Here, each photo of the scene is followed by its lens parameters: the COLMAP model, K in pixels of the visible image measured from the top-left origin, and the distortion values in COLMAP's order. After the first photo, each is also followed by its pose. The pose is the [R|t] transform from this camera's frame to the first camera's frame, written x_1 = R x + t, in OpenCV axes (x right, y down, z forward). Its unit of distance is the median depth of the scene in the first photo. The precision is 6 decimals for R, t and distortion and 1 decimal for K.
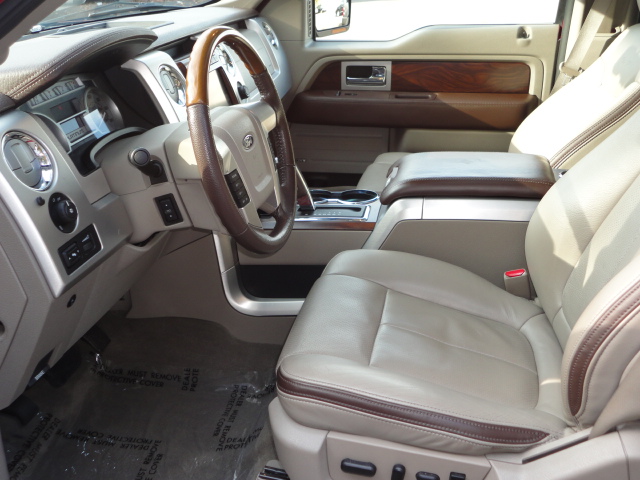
lens RADIAL K [[705.0, 0, 322.0], [0, 705.0, 239.8], [0, 0, 1]] dist [0.024692, 0.000000]
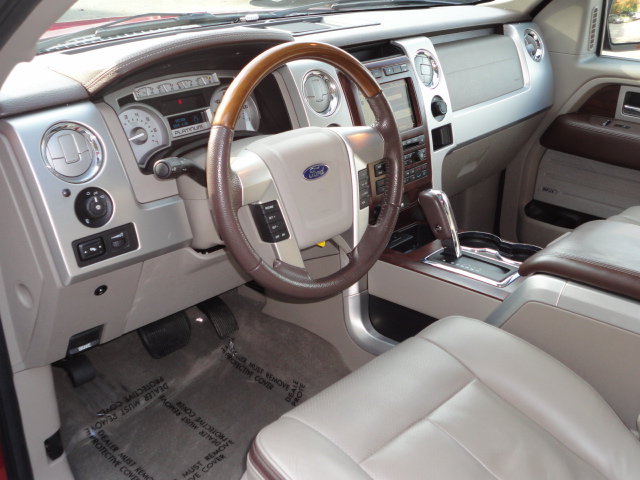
lens RADIAL K [[705.0, 0, 319.9], [0, 705.0, 239.2], [0, 0, 1]] dist [0.024692, 0.000000]
pose [[0.834416, 0.251000, -0.490661, 0.261786], [-0.237015, 0.967169, 0.091693, -0.101903], [0.497567, 0.039784, 0.866513, 0.168429]]
